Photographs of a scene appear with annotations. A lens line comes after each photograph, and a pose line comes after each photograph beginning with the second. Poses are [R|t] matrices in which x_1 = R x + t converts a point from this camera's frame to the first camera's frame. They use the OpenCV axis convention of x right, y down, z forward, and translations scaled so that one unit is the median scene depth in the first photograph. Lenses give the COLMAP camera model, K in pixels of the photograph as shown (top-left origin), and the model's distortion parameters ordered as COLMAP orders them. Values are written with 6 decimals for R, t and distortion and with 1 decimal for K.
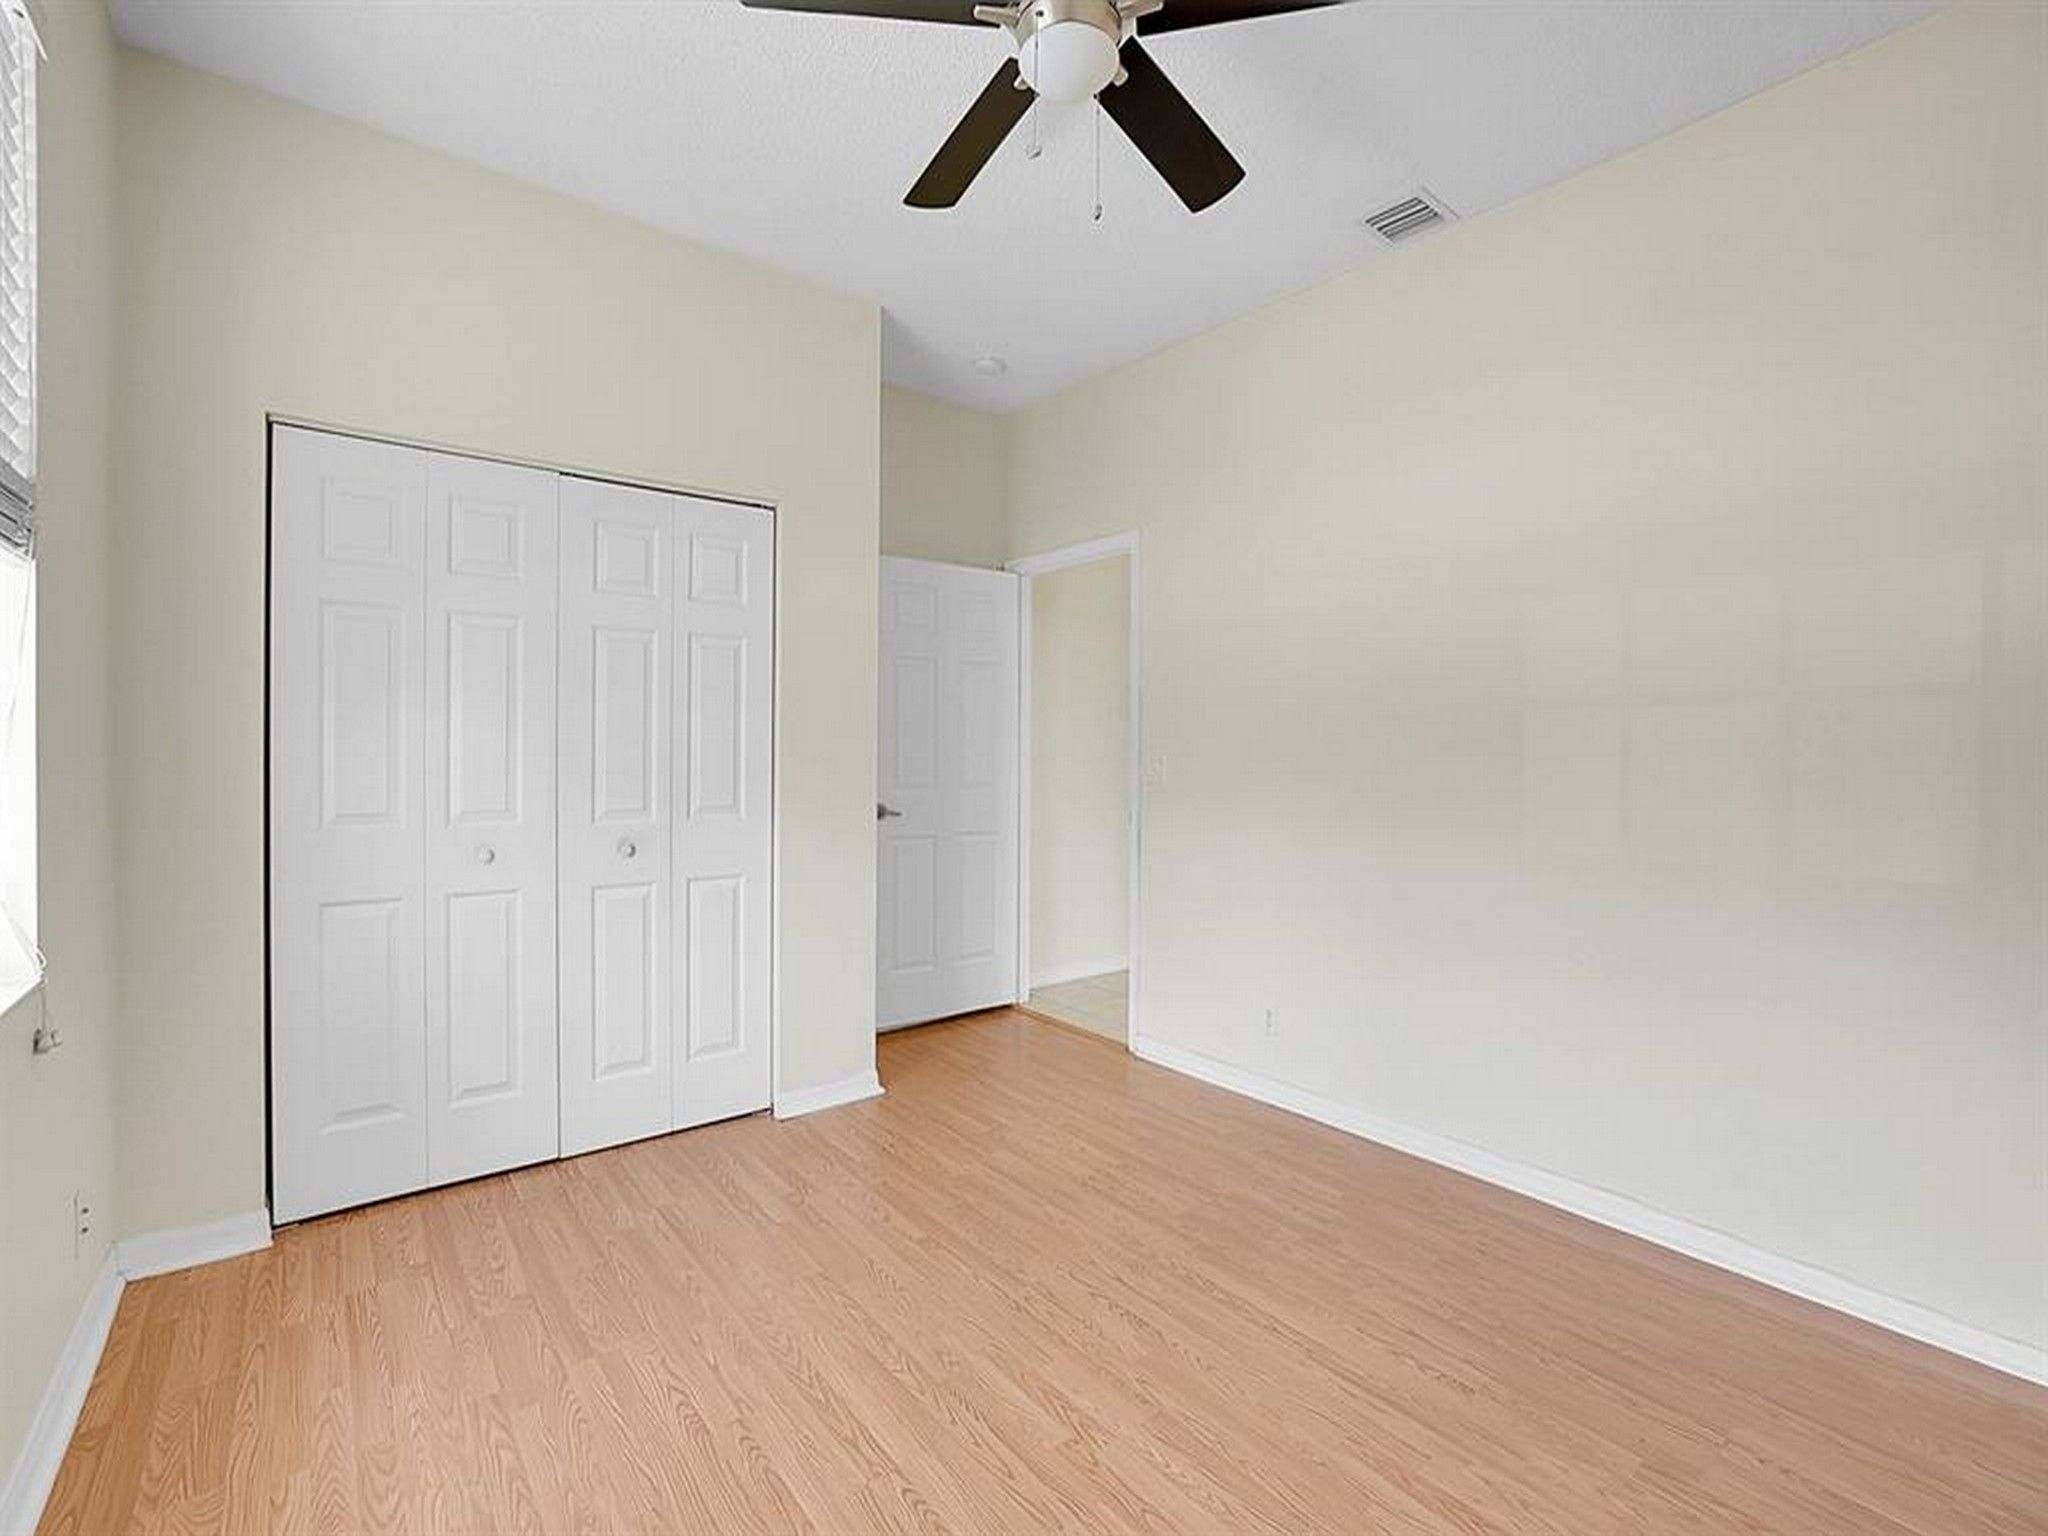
lens RADIAL K [[906.4, 0, 1014.1], [0, 906.4, 758.5], [0, 0, 1]] dist [-0.057748, 0.019405]
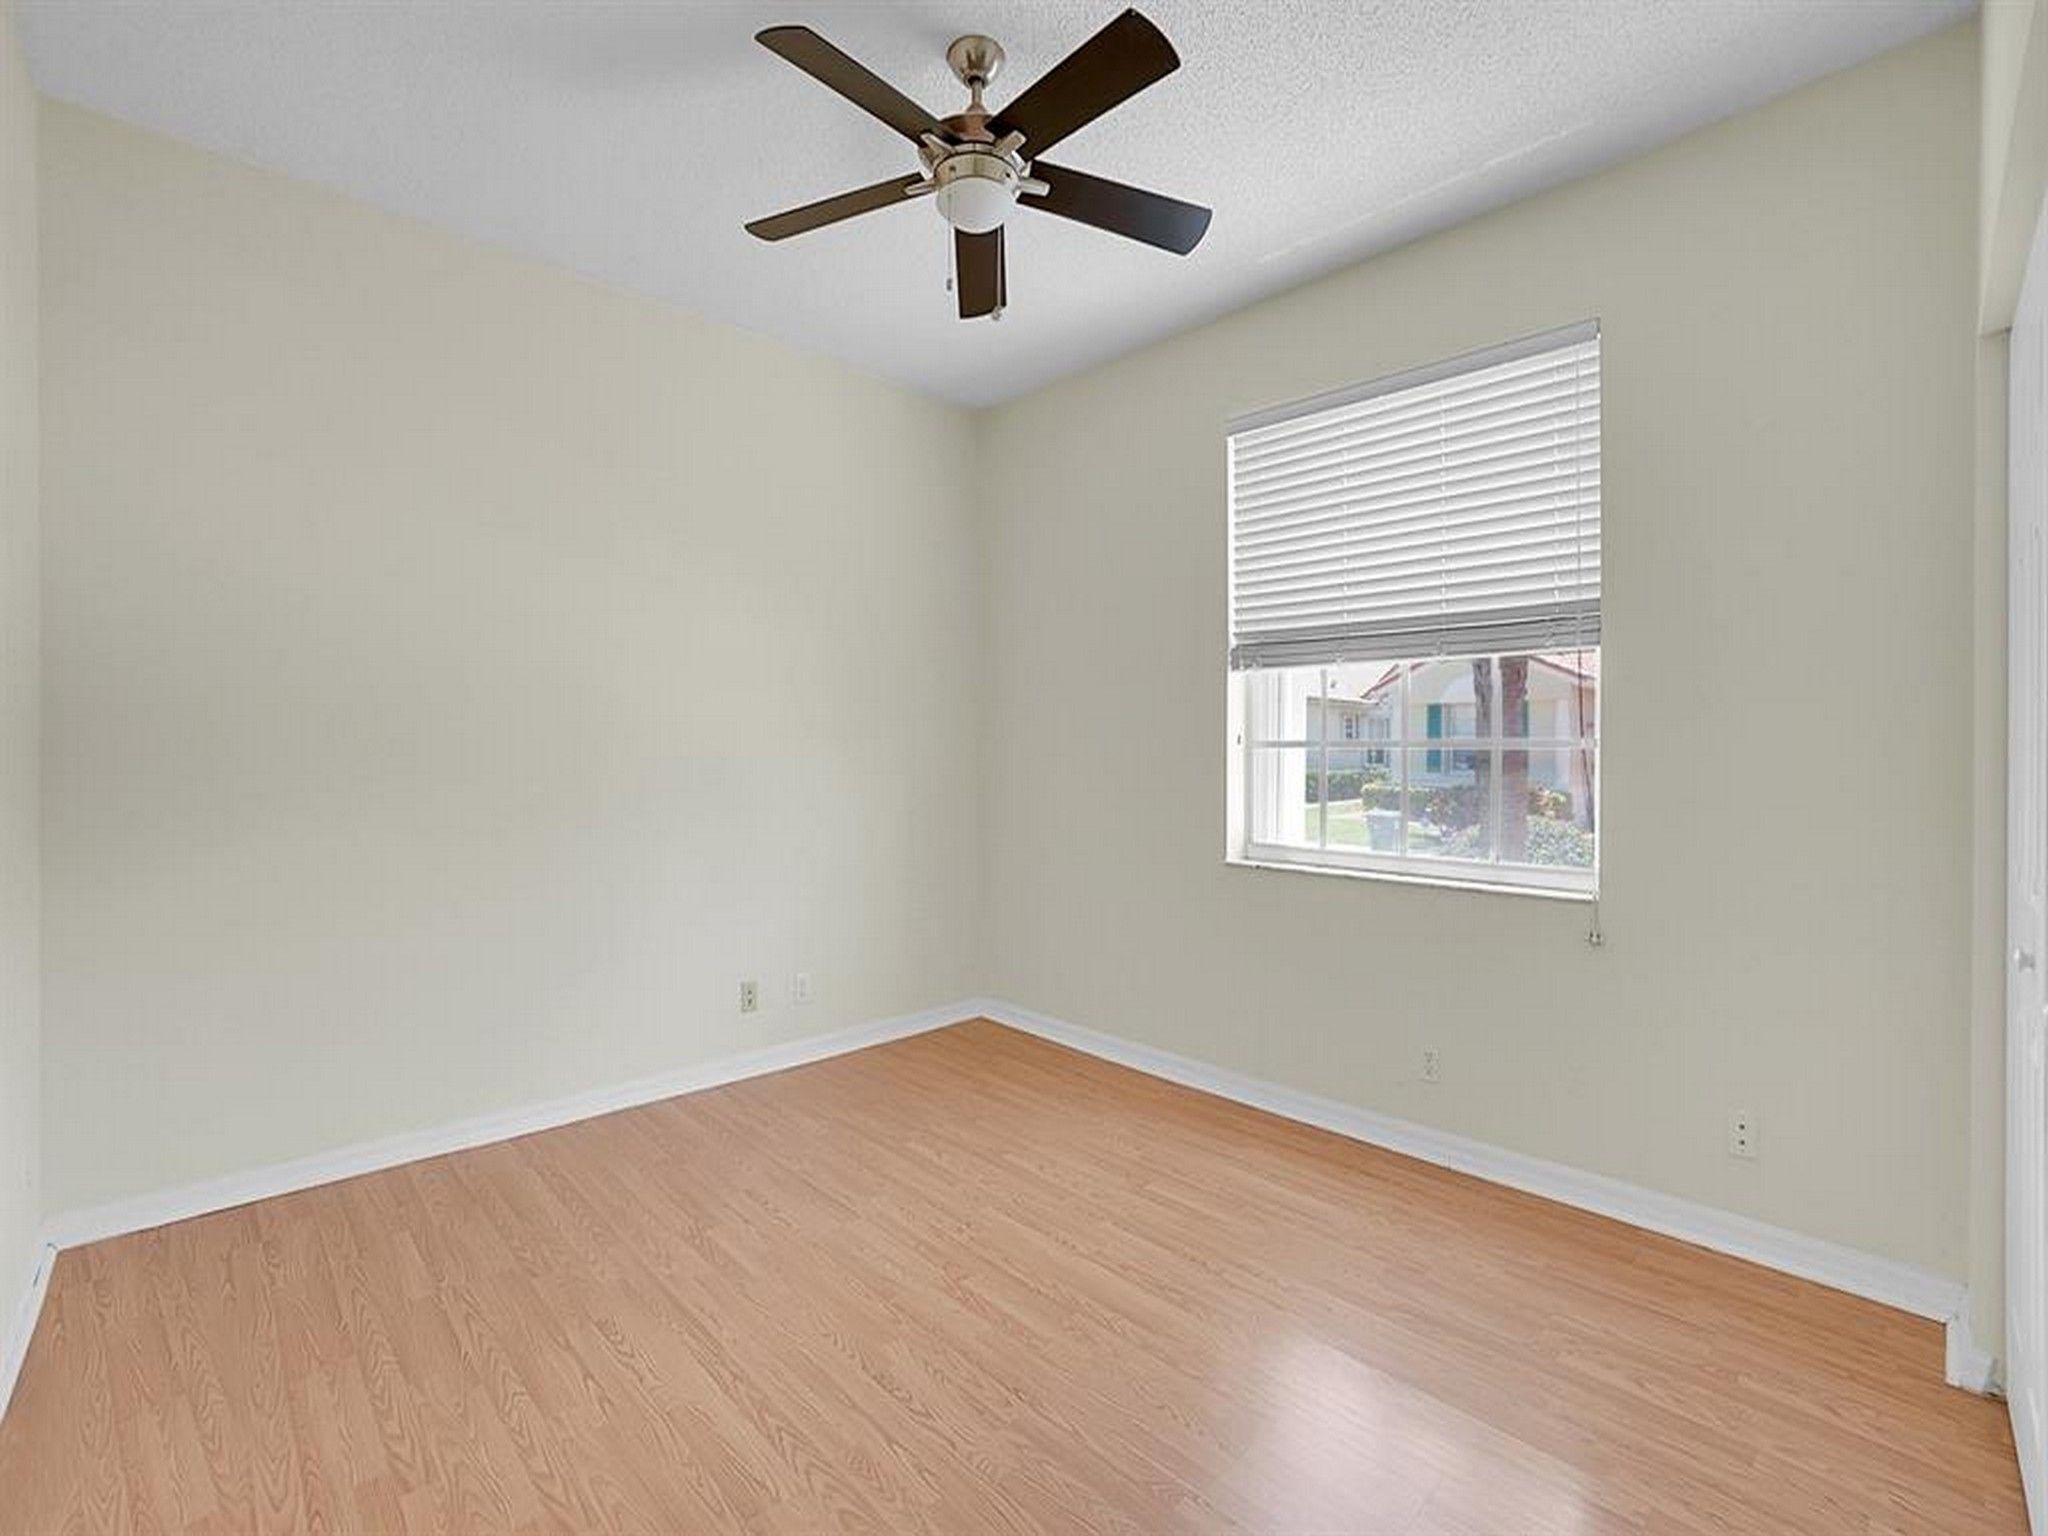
lens RADIAL K [[906.4, 0, 1014.1], [0, 906.4, 758.5], [0, 0, 1]] dist [-0.057748, 0.019405]
pose [[-0.996222, -0.013525, -0.085779, 0.094958], [-0.016080, 0.999445, 0.029175, -0.032538], [0.085337, 0.030444, -0.995887, 1.955291]]
